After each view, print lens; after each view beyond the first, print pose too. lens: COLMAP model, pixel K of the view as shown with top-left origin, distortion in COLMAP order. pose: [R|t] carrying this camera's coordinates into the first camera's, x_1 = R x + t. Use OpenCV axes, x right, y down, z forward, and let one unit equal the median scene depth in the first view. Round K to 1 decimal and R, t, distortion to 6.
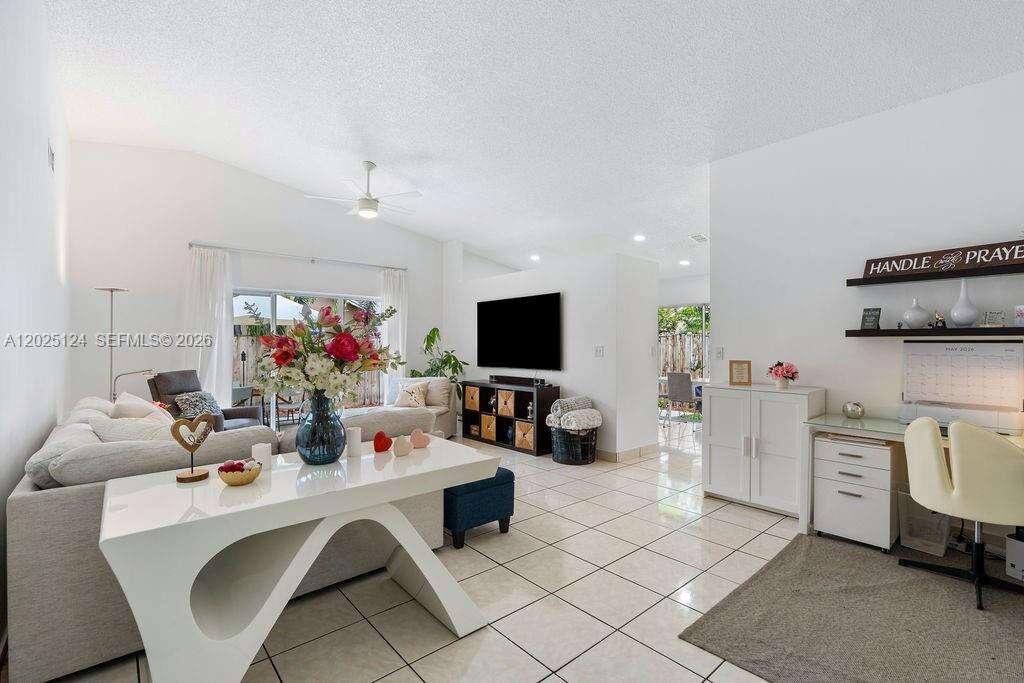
lens RADIAL K [[460.3, 0, 512.3], [0, 460.3, 345.1], [0, 0, 1]] dist [-0.007816, 0.002176]
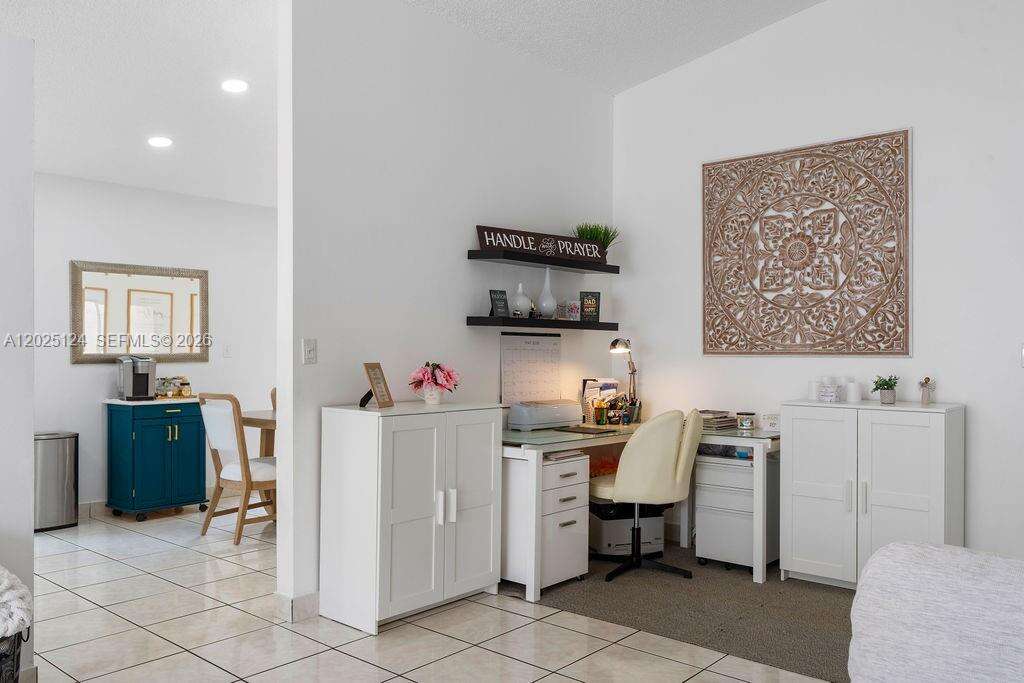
lens RADIAL K [[809.5, 0, 520.9], [0, 809.5, 349.0], [0, 0, 1]] dist [0.013937, 0.005931]
pose [[-0.136107, -0.004638, 0.990683, -0.586675], [-0.006279, 0.999973, 0.003819, 0.014363], [-0.990674, -0.005701, -0.136132, 1.149599]]
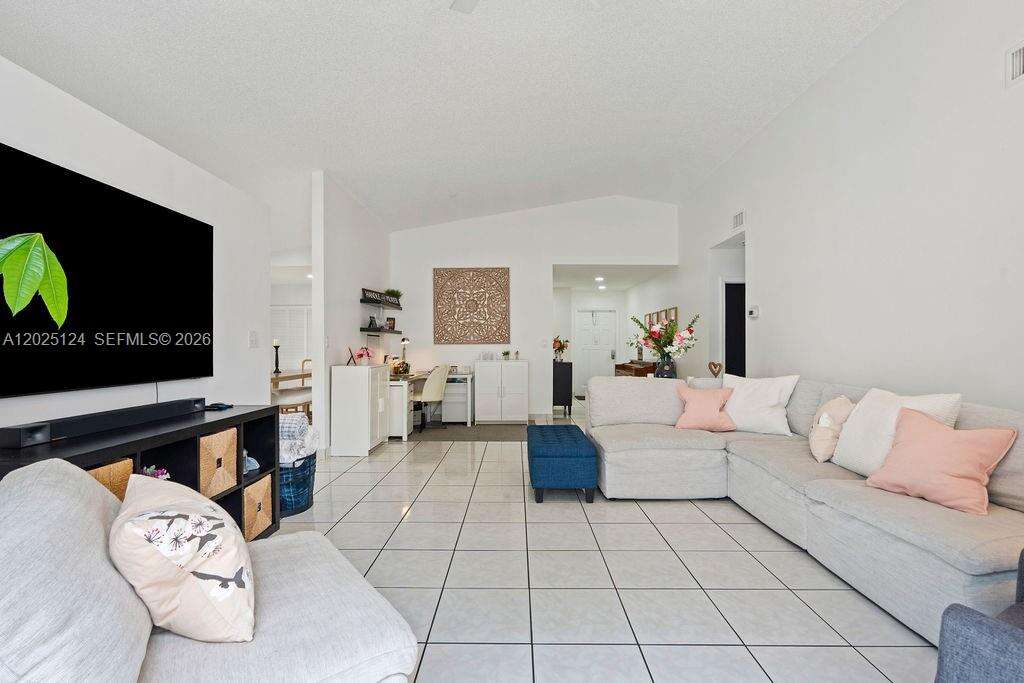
lens RADIAL K [[460.3, 0, 510.2], [0, 460.3, 343.7], [0, 0, 1]] dist [-0.007816, 0.002176]
pose [[-0.740993, 0.002806, 0.671506, -0.850922], [-0.000781, 0.999987, -0.005041, 0.036633], [-0.671512, -0.004260, -0.740982, 1.988611]]
